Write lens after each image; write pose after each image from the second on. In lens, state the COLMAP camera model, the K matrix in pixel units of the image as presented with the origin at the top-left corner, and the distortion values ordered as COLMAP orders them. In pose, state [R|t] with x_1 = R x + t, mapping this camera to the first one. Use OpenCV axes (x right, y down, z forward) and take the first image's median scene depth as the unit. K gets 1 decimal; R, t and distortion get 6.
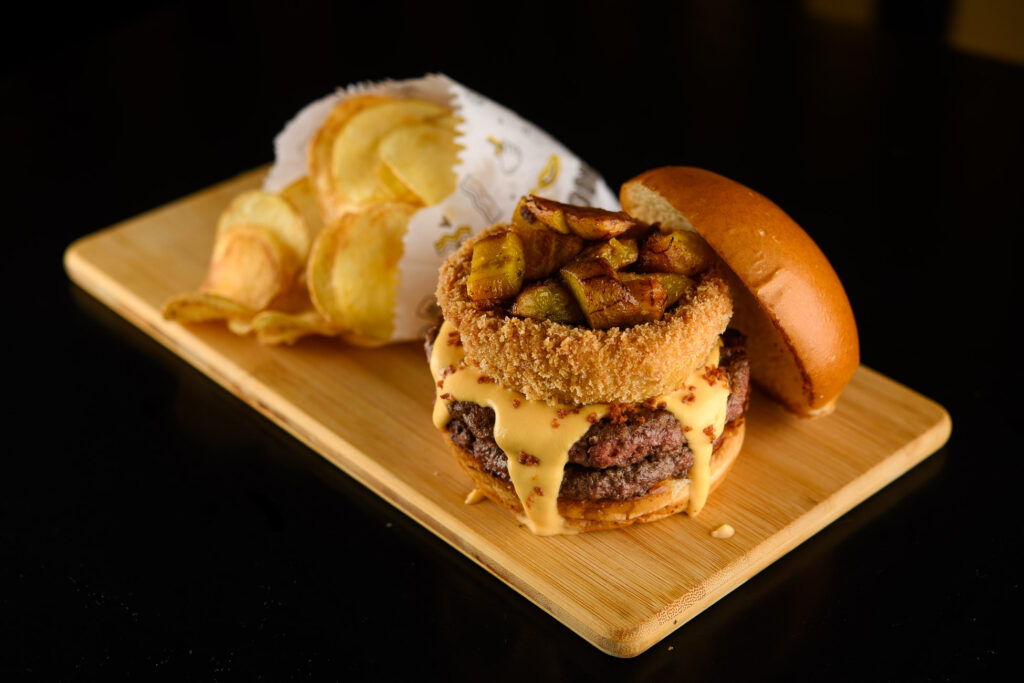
lens RADIAL K [[1831.3, 0, 512.0], [0, 1831.3, 341.5], [0, 0, 1]] dist [-0.008952, 0.176829]
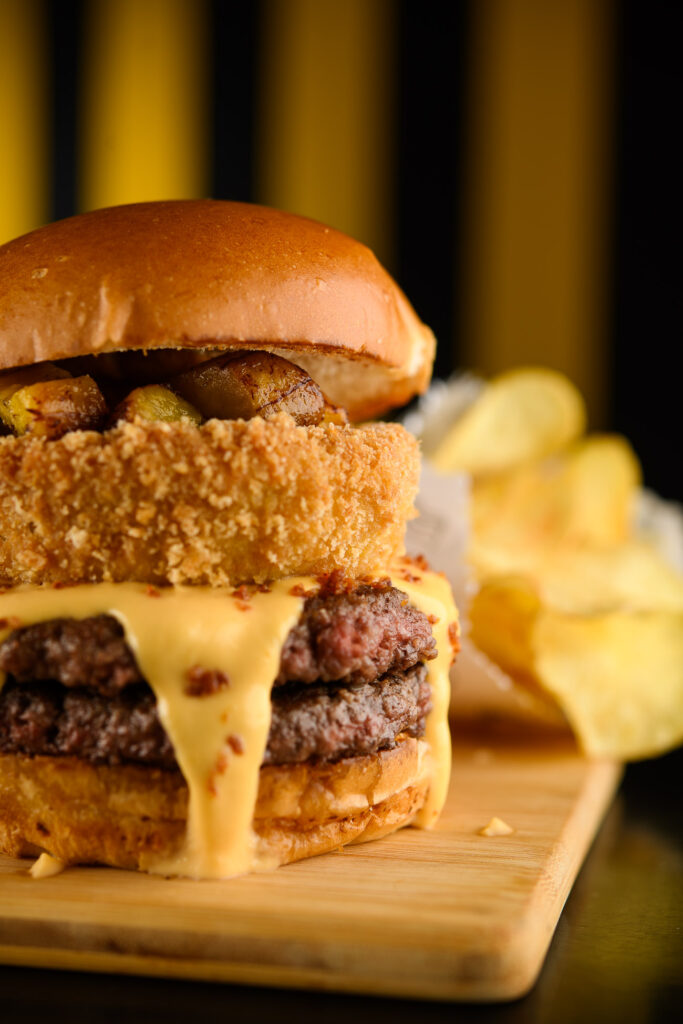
lens RADIAL K [[1785.5, 0, 343.2], [0, 1785.5, 568.8], [0, 0, 1]] dist [0.010807, 1.222428]
pose [[0.834218, -0.040163, 0.549969, -0.234909], [0.295750, 0.874355, -0.384754, 0.241724], [-0.465415, 0.483623, 0.741281, 0.595800]]
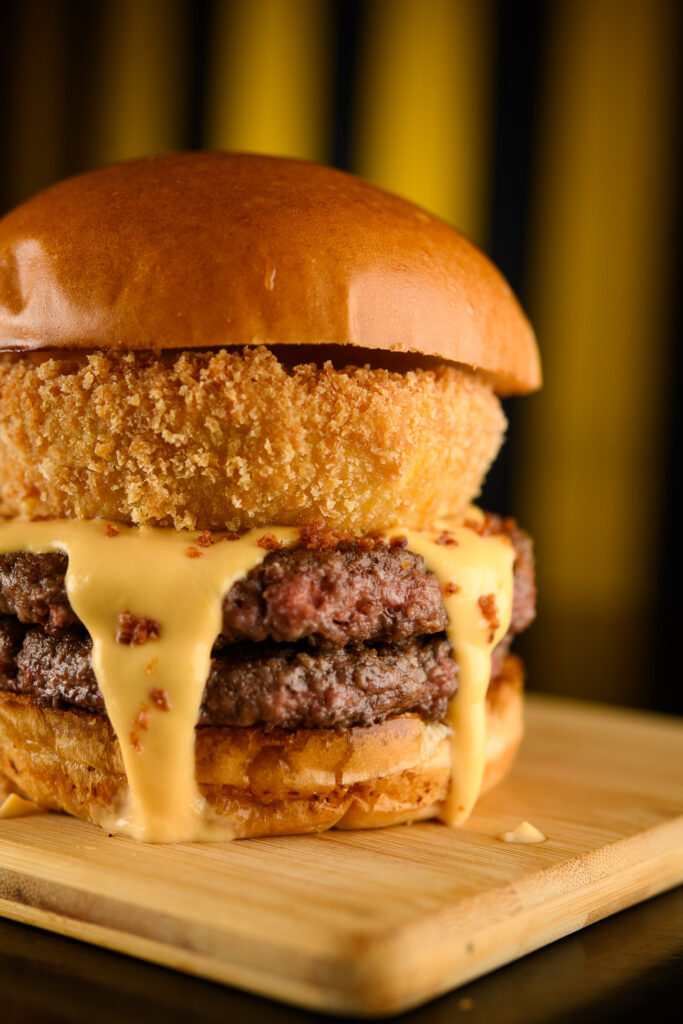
lens RADIAL K [[1831.3, 0, 341.5], [0, 1831.3, 512.0], [0, 0, 1]] dist [-0.008952, 0.176829]
pose [[0.982396, 0.030142, 0.184361, -0.028340], [0.062799, 0.876176, -0.477883, 0.271853], [-0.175937, 0.481048, 0.858859, 0.562816]]
